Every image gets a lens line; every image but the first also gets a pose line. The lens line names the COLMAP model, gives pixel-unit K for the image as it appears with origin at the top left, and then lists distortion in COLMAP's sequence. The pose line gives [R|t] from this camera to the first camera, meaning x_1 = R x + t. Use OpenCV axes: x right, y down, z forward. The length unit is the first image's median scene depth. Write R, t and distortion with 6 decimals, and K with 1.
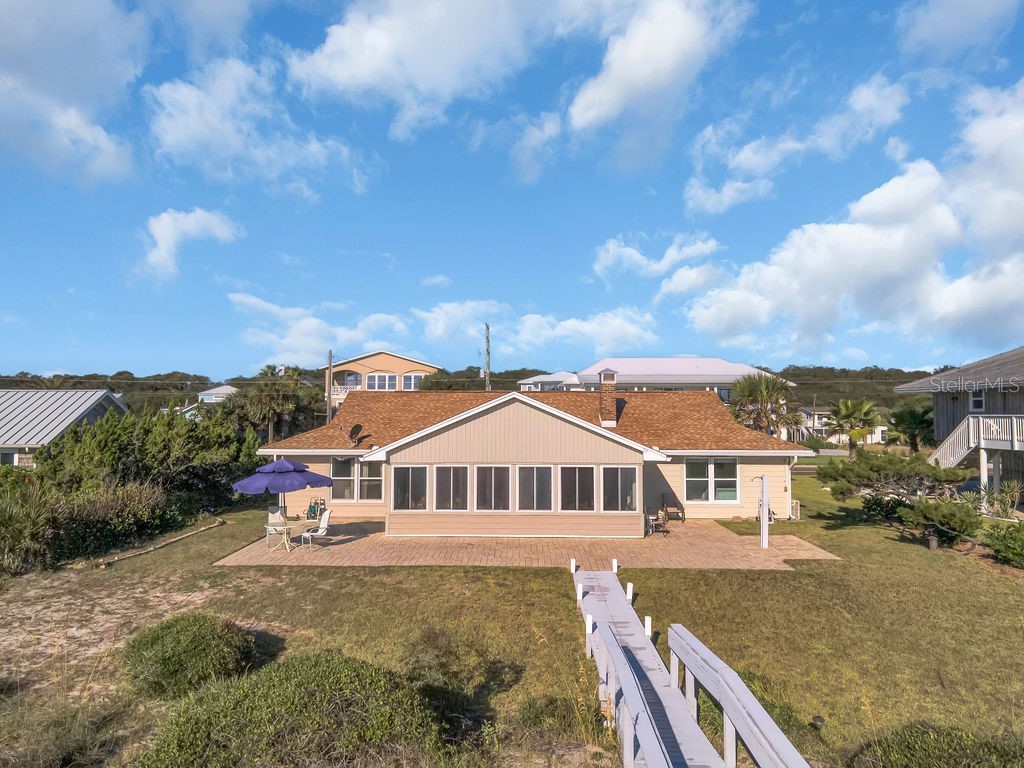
lens RADIAL K [[748.2, 0, 508.2], [0, 748.2, 380.4], [0, 0, 1]] dist [0.013933, 0.050863]
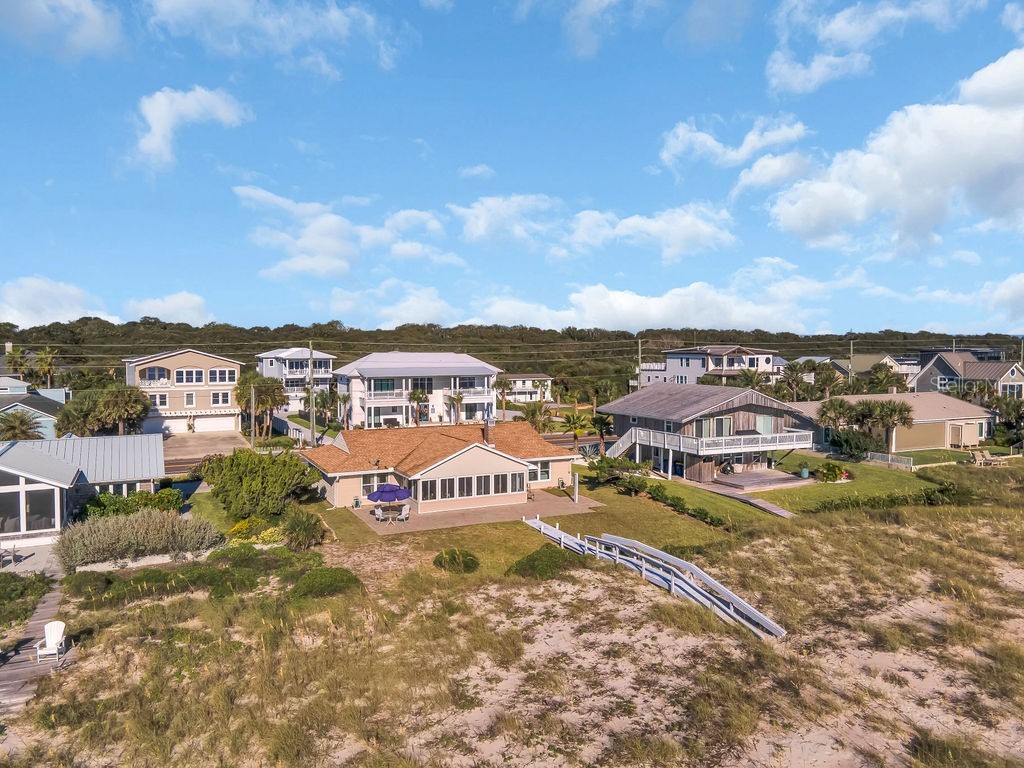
lens RADIAL K [[746.3, 0, 507.5], [0, 746.3, 380.5], [0, 0, 1]] dist [0.031743, 0.010080]
pose [[0.895703, -0.021996, 0.444109, -0.851101], [-0.017083, 0.996336, 0.083801, -0.341421], [-0.444325, -0.082648, 0.892045, -0.946592]]
